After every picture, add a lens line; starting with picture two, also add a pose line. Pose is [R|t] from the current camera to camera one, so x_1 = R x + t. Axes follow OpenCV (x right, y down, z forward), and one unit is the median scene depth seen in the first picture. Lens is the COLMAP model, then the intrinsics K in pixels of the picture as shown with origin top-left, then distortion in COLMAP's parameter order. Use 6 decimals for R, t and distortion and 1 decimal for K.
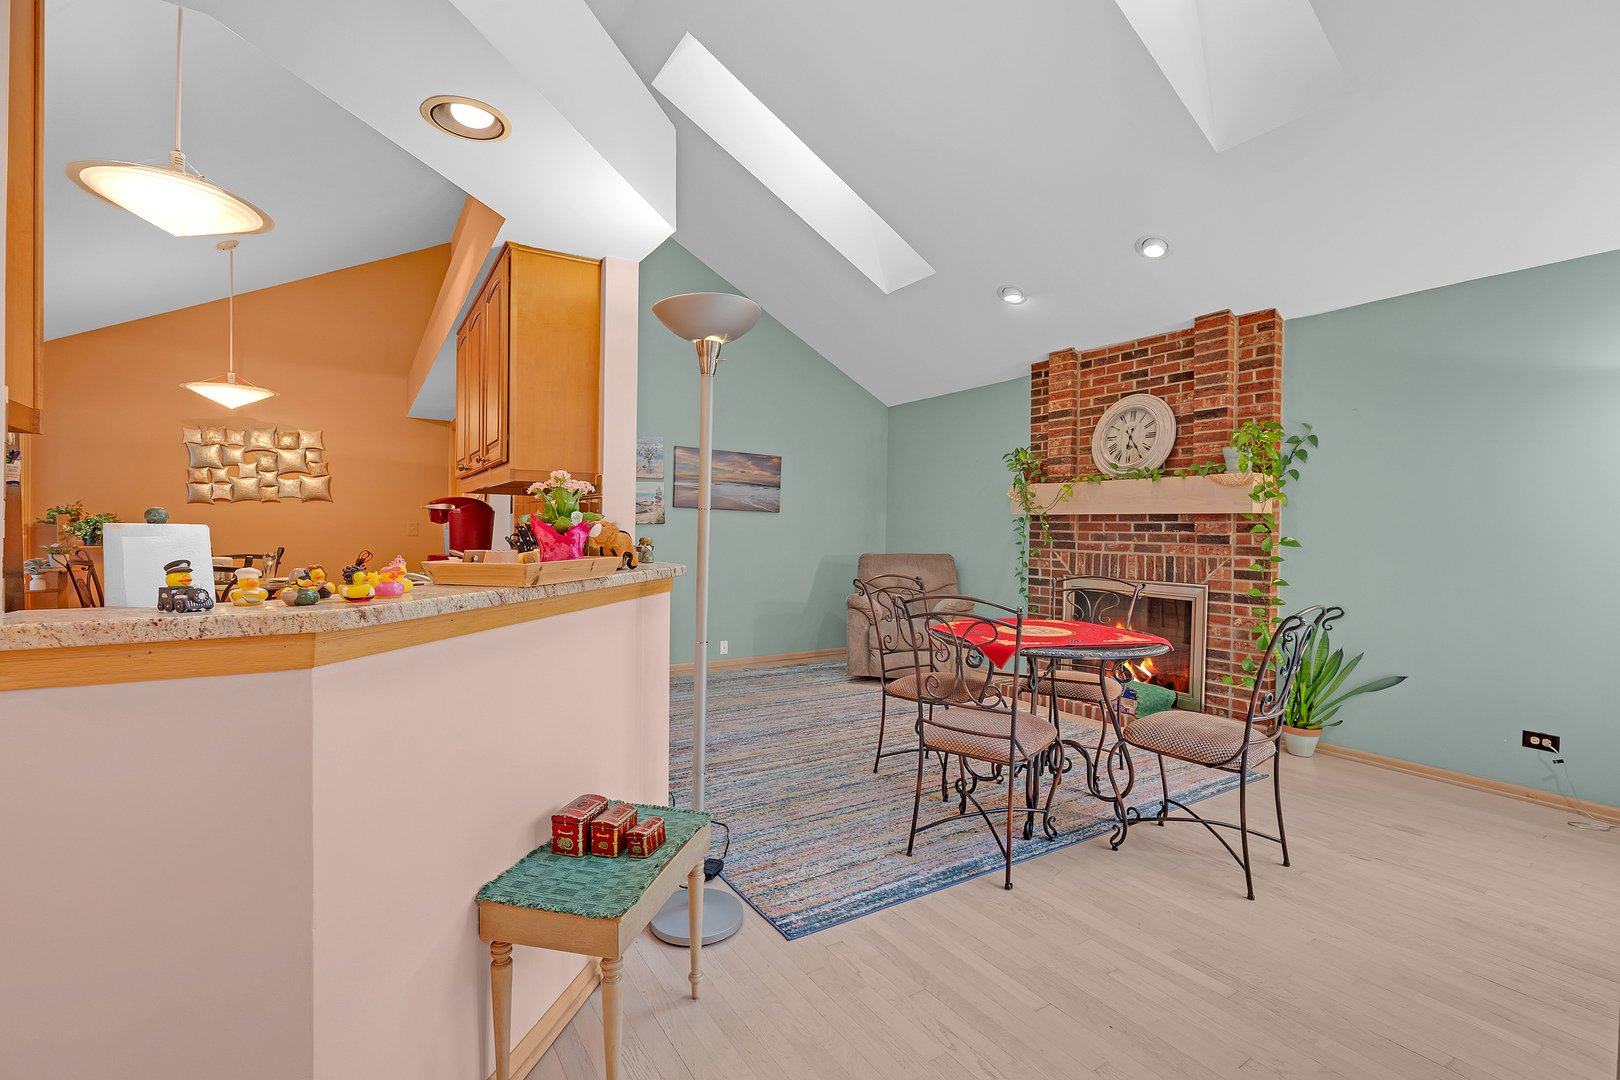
lens RADIAL K [[720.6, 0, 800.3], [0, 720.6, 537.8], [0, 0, 1]] dist [0.000638, 0.000102]
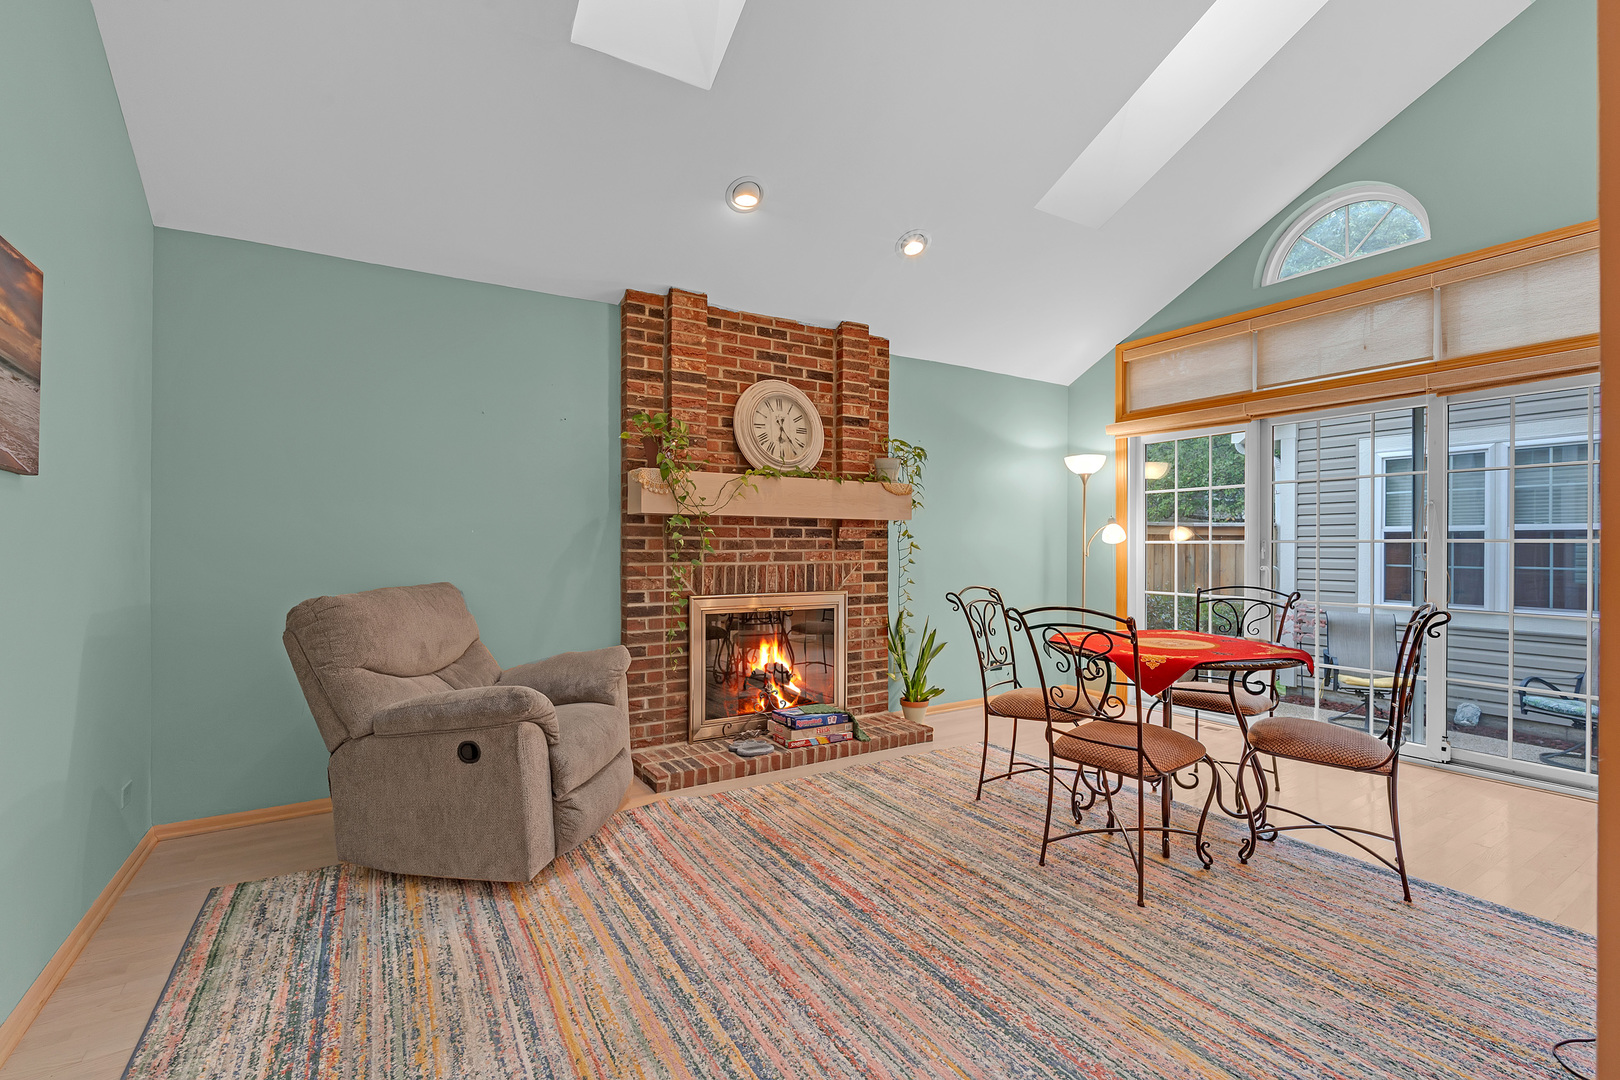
lens RADIAL K [[725.1, 0, 810.0], [0, 725.1, 540.0], [0, 0, 1]] dist [-0.002560, -0.000128]
pose [[-0.002416, -0.009842, 0.999949, -0.428445], [0.008800, 0.999913, 0.009863, -0.014669], [-0.999958, 0.008823, -0.002329, 1.002140]]
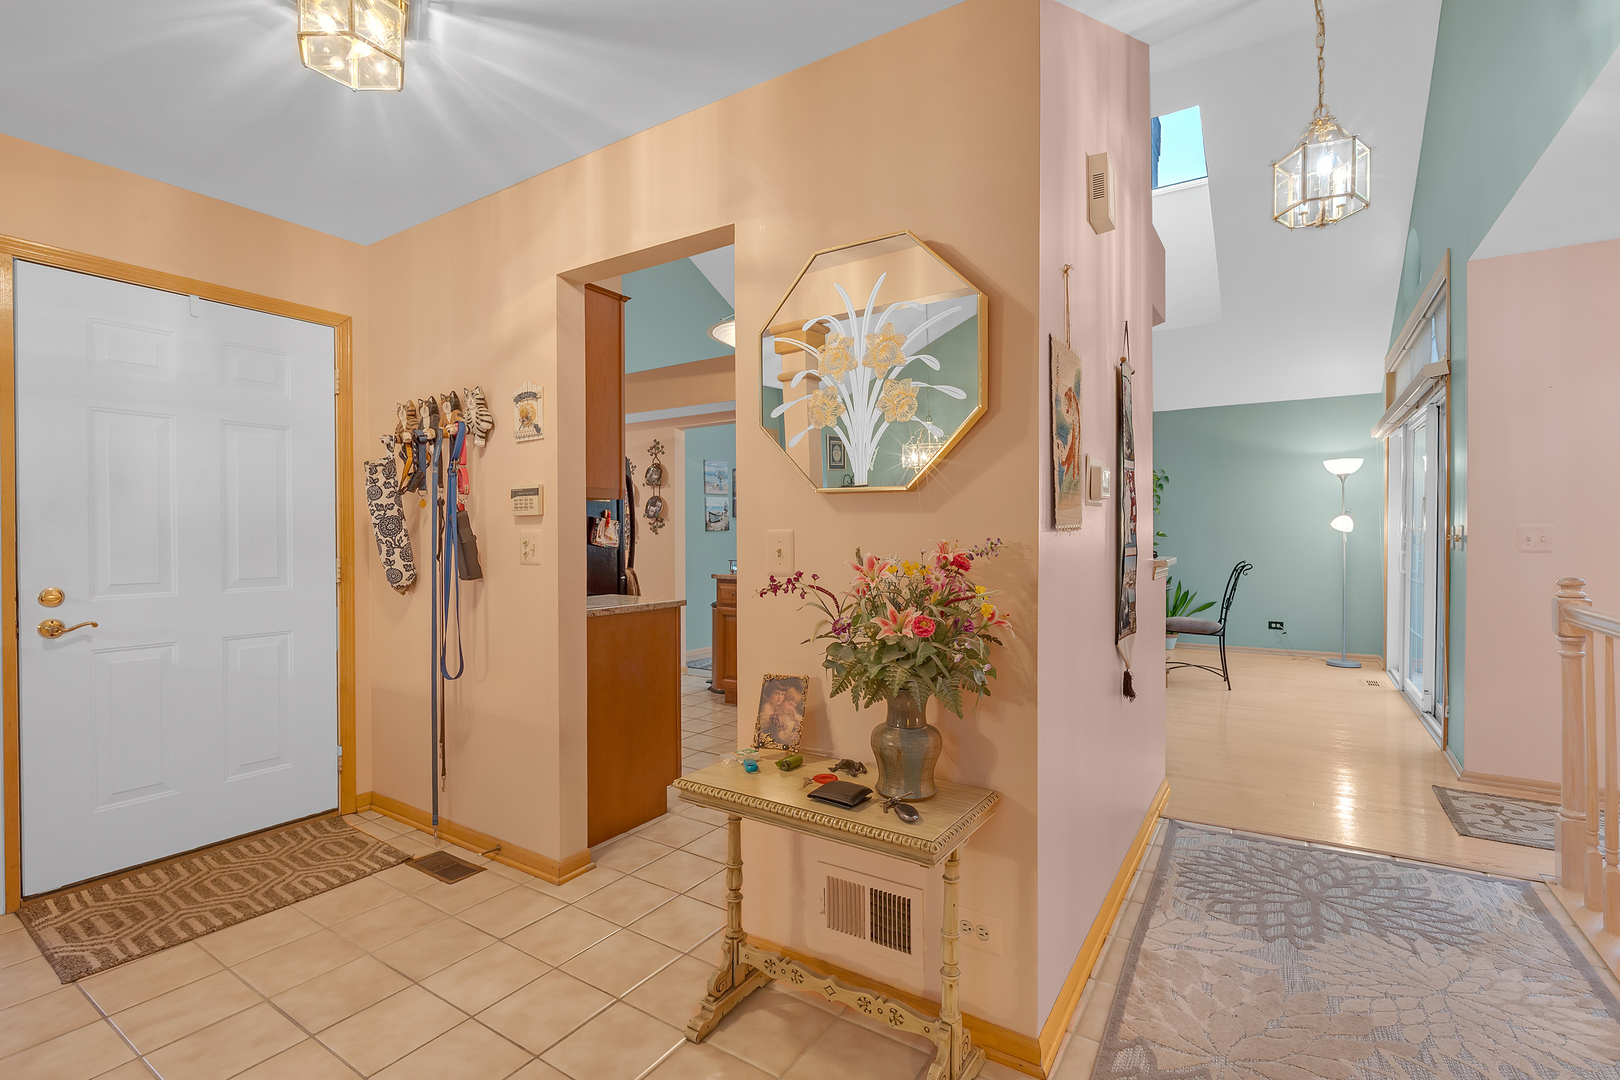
lens RADIAL K [[720.6, 0, 800.3], [0, 720.6, 537.8], [0, 0, 1]] dist [0.000638, 0.000102]
pose [[0.910300, -0.019790, 0.413476, -0.776616], [0.021632, 0.999766, 0.000229, -0.004862], [-0.413384, 0.008736, 0.910515, -0.247723]]
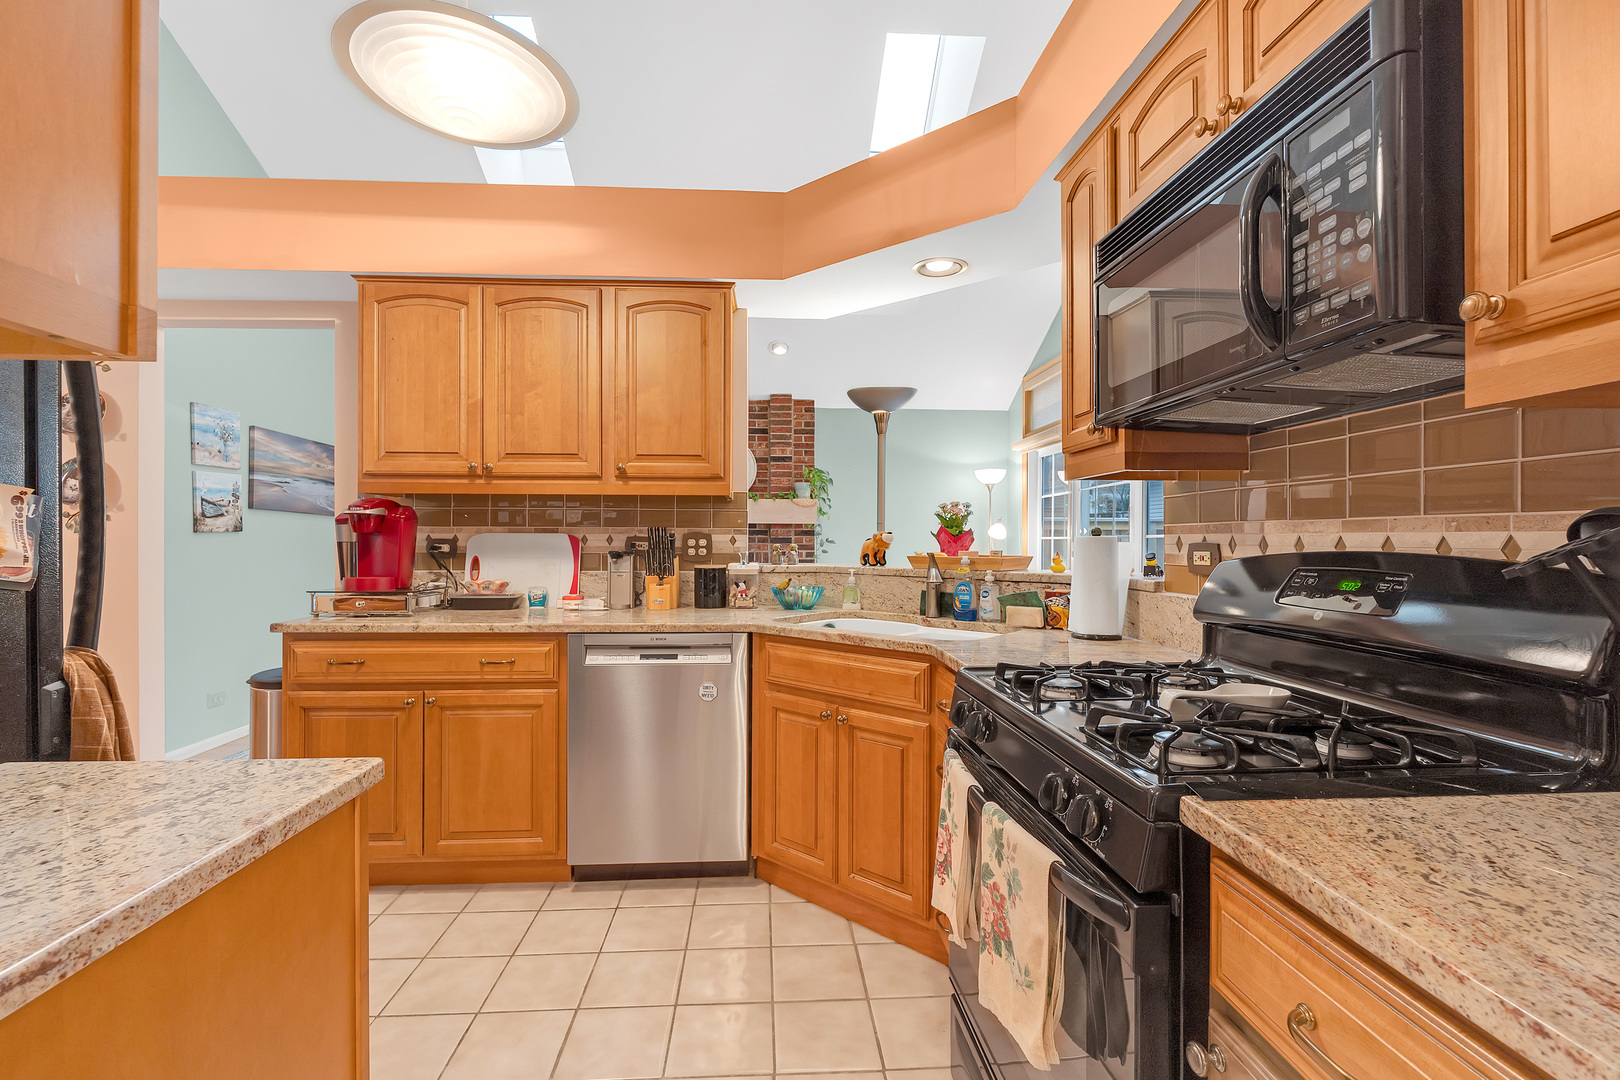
lens RADIAL K [[720.6, 0, 800.3], [0, 720.6, 537.8], [0, 0, 1]] dist [0.000638, 0.000102]
pose [[0.487012, -0.011903, 0.873314, -0.715114], [0.017072, 0.999846, 0.004107, -0.008435], [-0.873228, 0.012909, 0.487141, 0.200042]]
